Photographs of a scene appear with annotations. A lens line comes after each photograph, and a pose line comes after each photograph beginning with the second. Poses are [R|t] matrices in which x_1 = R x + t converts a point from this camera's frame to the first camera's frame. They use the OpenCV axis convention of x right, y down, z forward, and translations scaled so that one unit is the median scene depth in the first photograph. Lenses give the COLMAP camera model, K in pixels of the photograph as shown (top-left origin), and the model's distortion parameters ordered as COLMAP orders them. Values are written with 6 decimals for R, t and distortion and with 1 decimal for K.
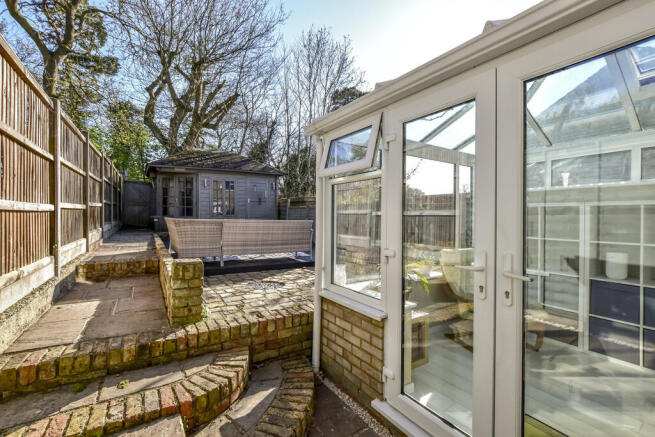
lens RADIAL K [[288.8, 0, 327.3], [0, 288.8, 217.6], [0, 0, 1]] dist [-0.011340, 0.003299]
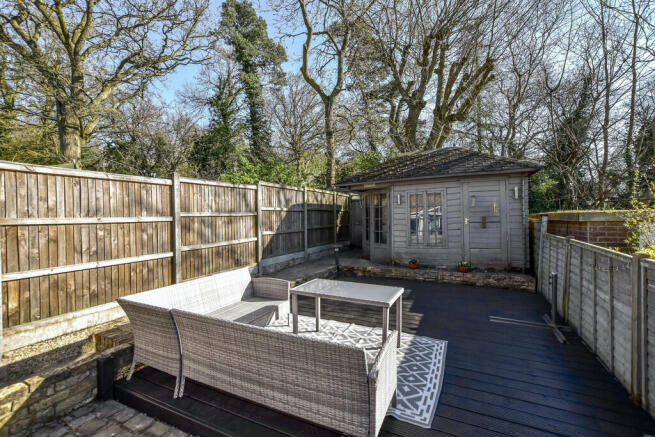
lens RADIAL K [[288.8, 0, 329.5], [0, 288.8, 217.4], [0, 0, 1]] dist [-0.011340, 0.003299]
pose [[0.531325, -0.009267, -0.847118, 0.071753], [0.009536, 0.999942, -0.004958, -0.049354], [0.847115, -0.005444, 0.531382, 0.312914]]
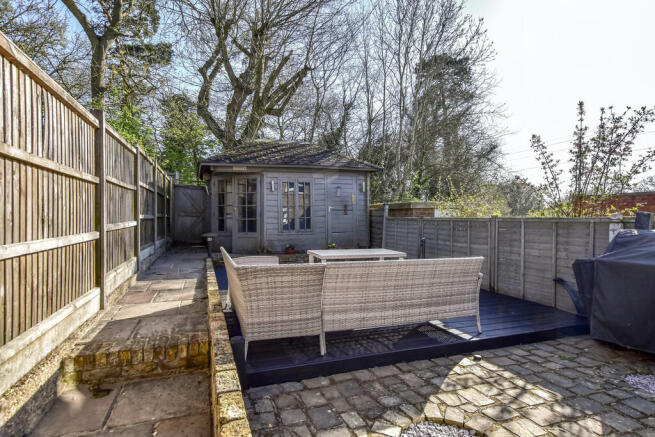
lens RADIAL K [[339.1, 0, 328.5], [0, 339.1, 220.1], [0, 0, 1]] dist [0.001555, 0.001523]
pose [[0.978207, -0.004806, -0.207575, -0.076049], [0.004319, 0.999987, -0.002800, -0.021538], [0.207586, 0.001842, 0.978215, 0.136874]]
